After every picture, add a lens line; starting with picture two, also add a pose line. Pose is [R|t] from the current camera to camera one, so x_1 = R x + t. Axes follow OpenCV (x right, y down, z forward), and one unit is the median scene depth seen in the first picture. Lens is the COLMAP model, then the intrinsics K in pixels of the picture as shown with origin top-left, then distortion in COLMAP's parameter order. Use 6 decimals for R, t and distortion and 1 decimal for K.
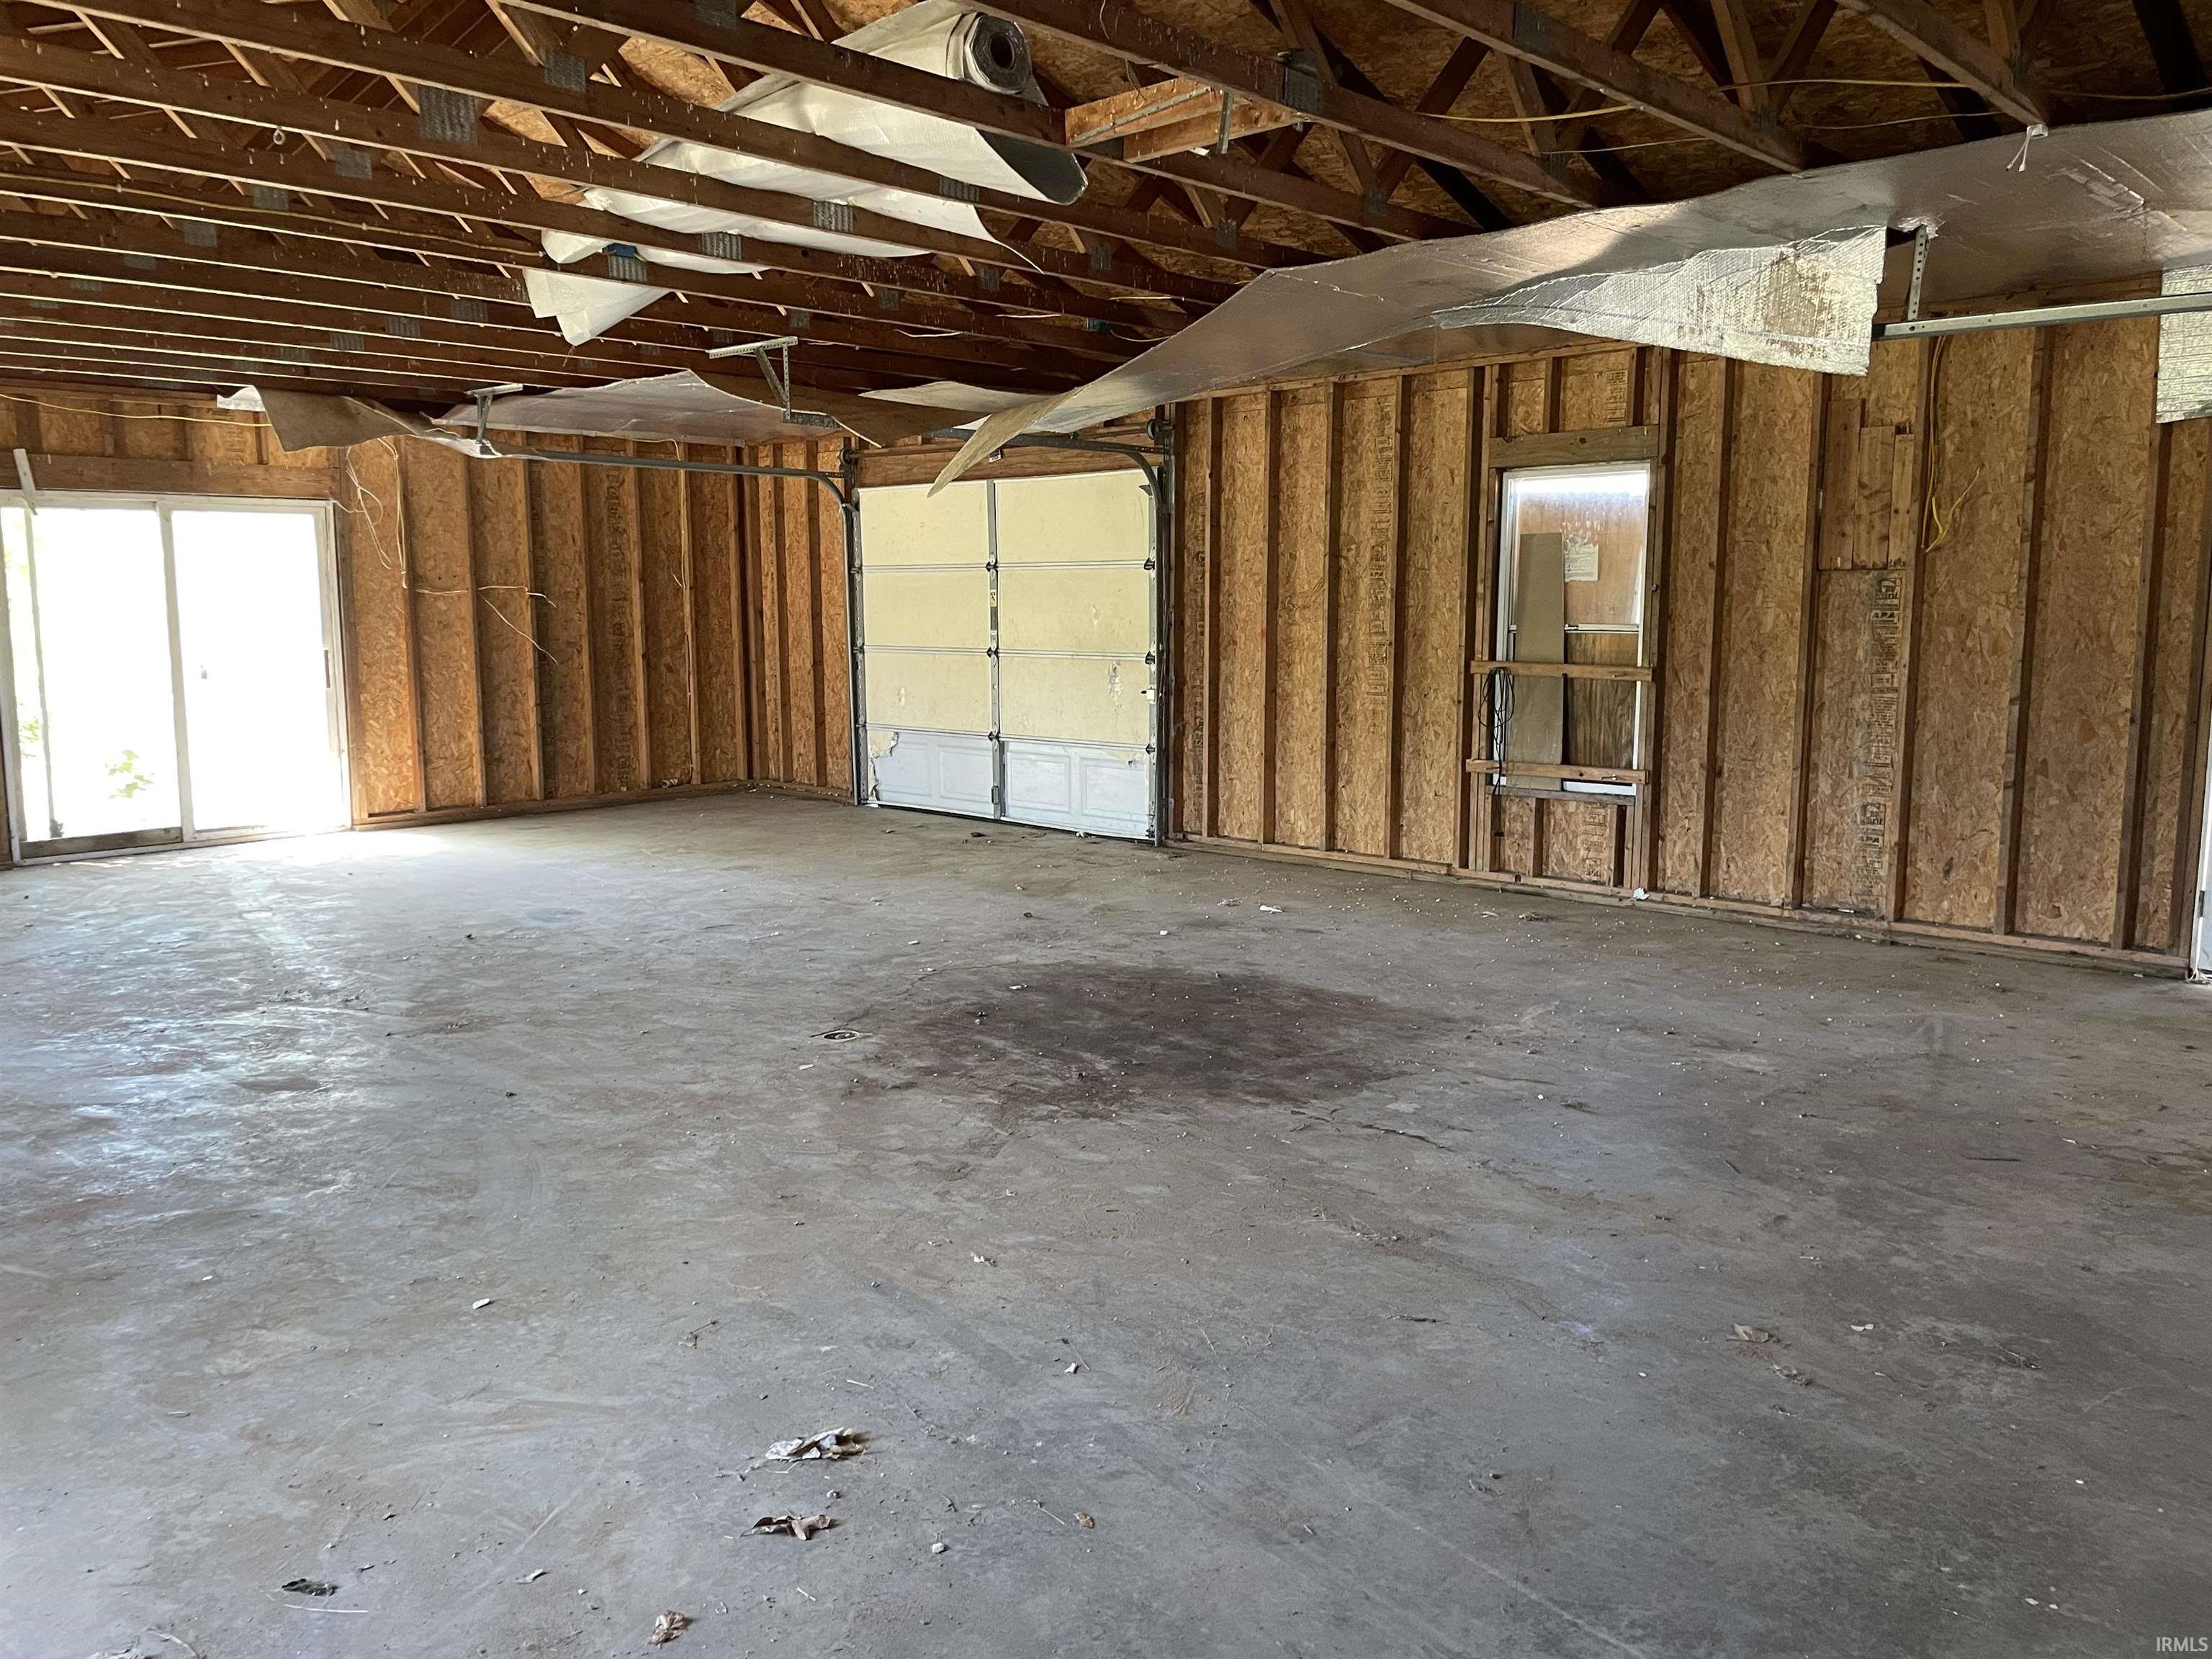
lens RADIAL K [[1702.2, 0, 1106.0], [0, 1702.2, 829.5], [0, 0, 1]] dist [0.097393, -0.128780]
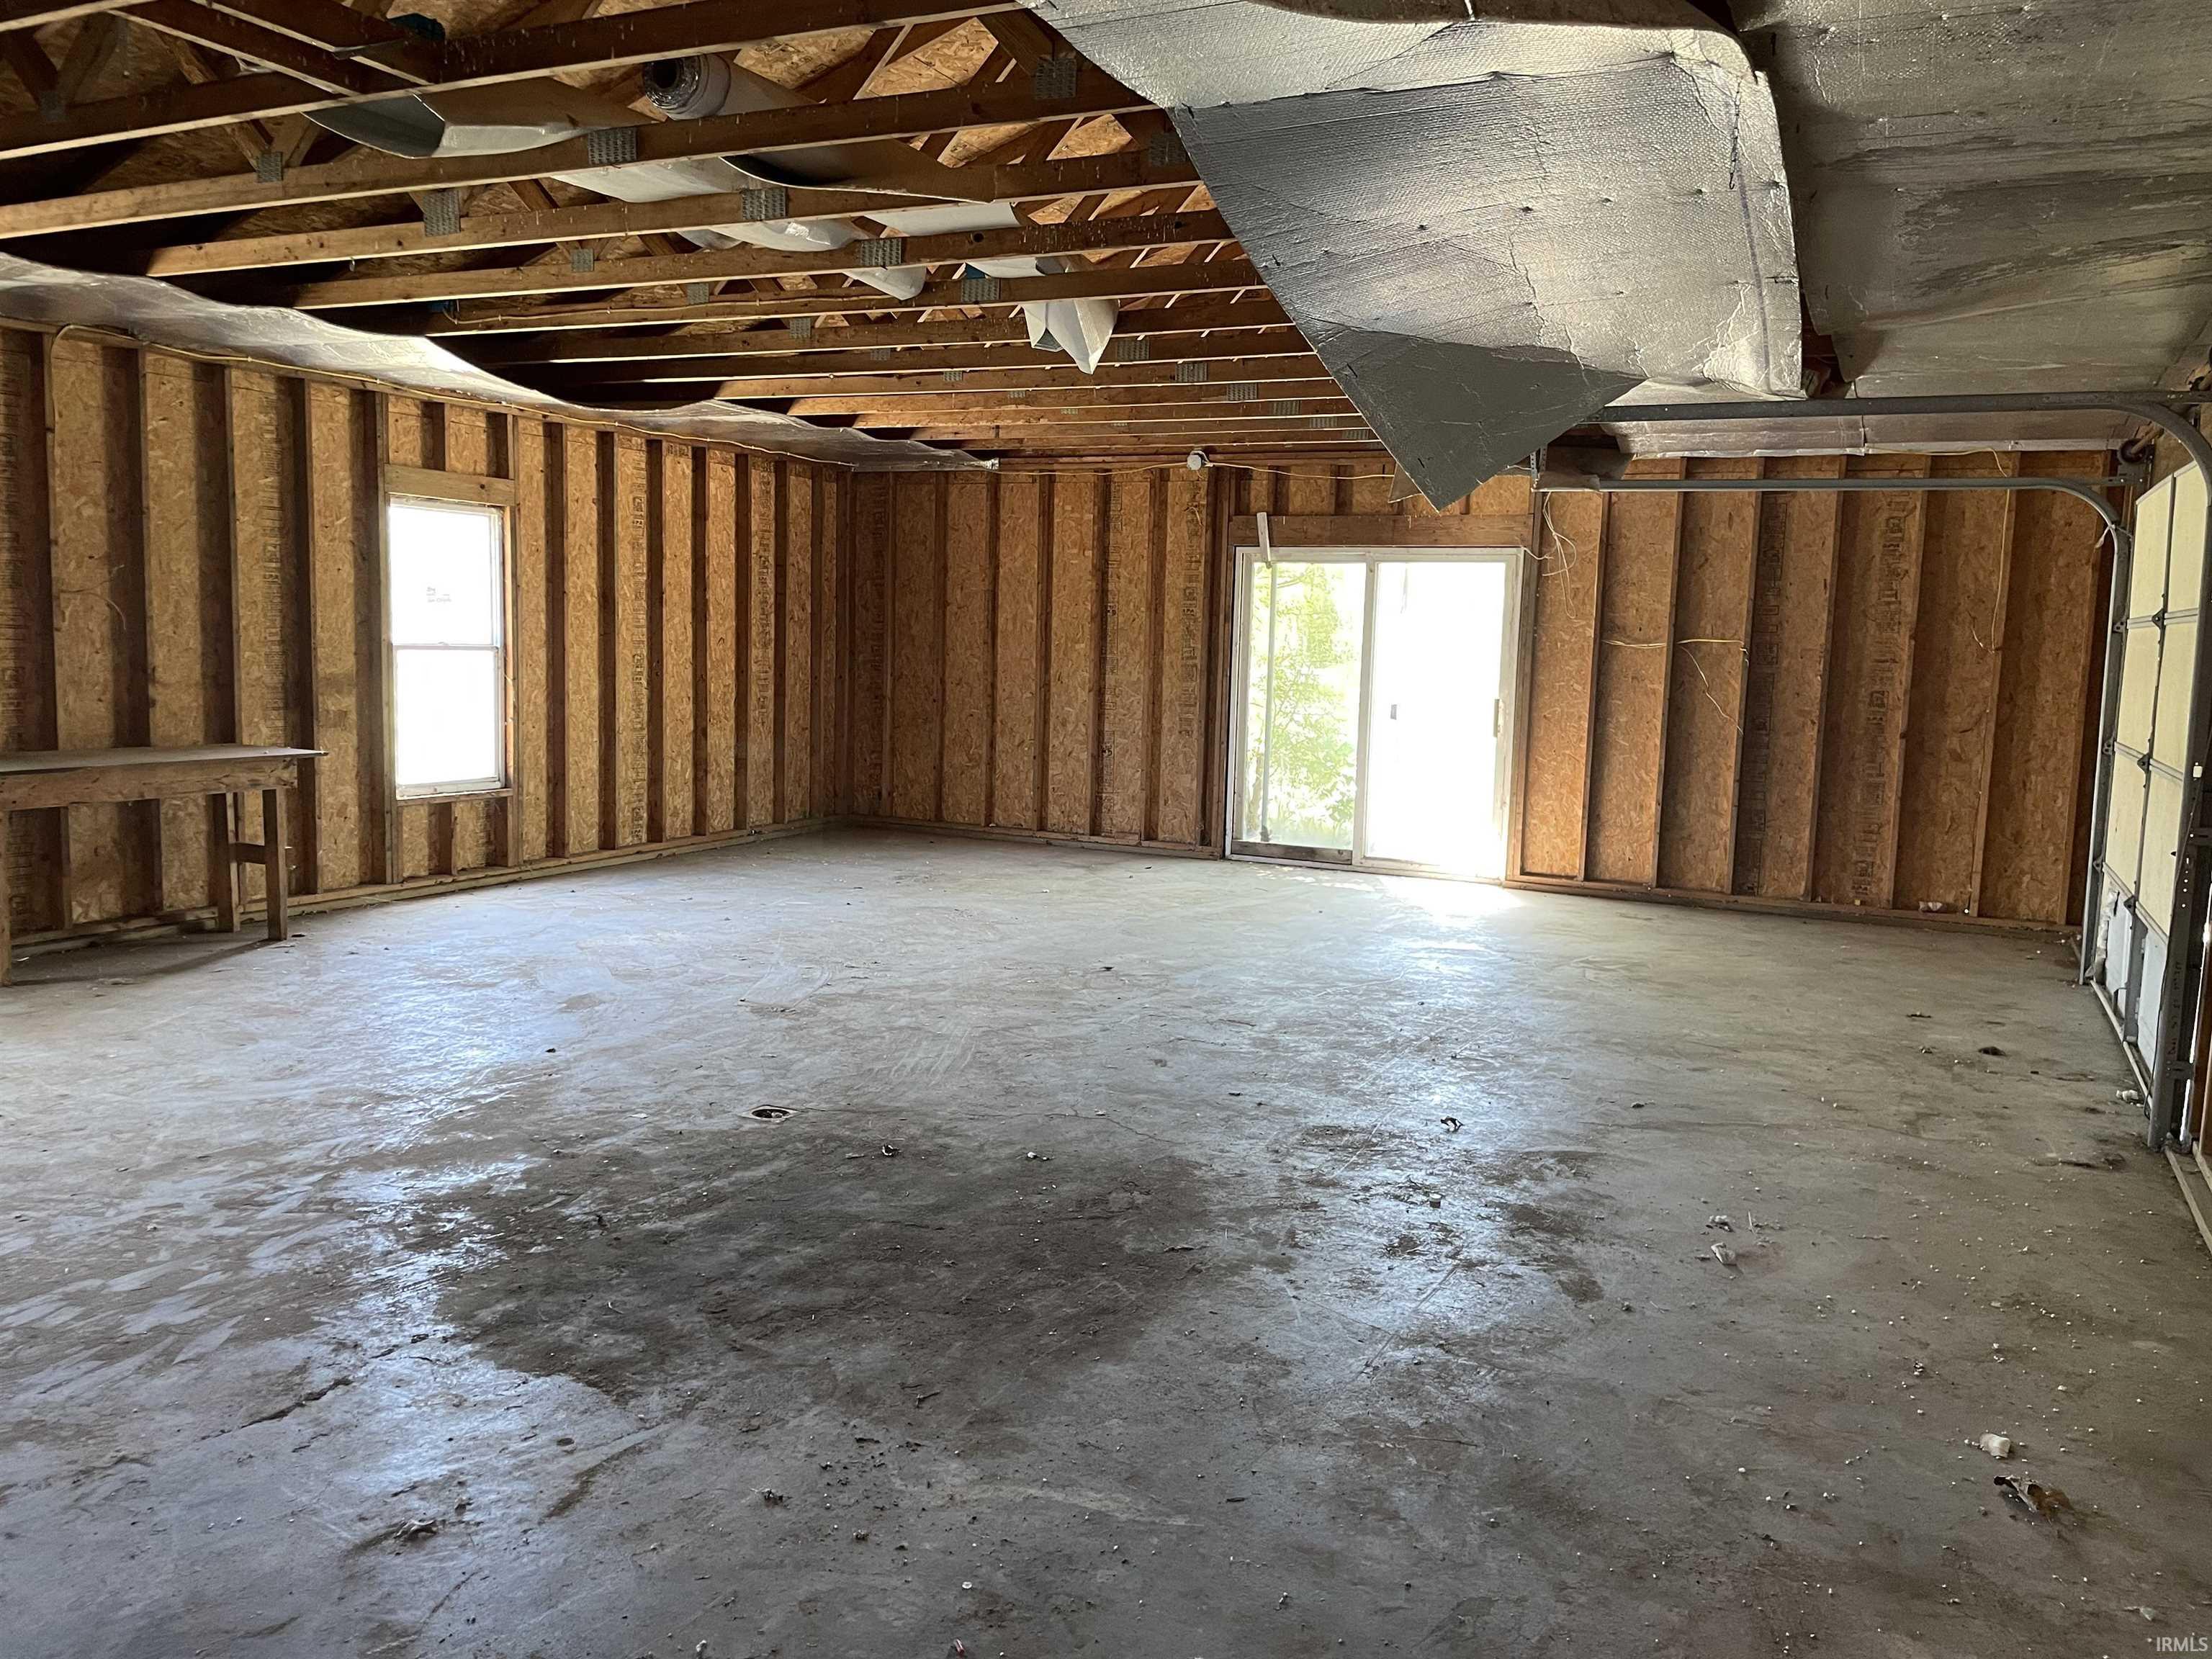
lens RADIAL K [[1702.2, 0, 1106.0], [0, 1702.2, 829.5], [0, 0, 1]] dist [0.097393, -0.128780]
pose [[0.277575, 0.128941, -0.952012, 0.758555], [-0.164546, 0.982690, 0.085120, -0.137290], [0.946508, 0.133023, 0.293987, 0.906731]]
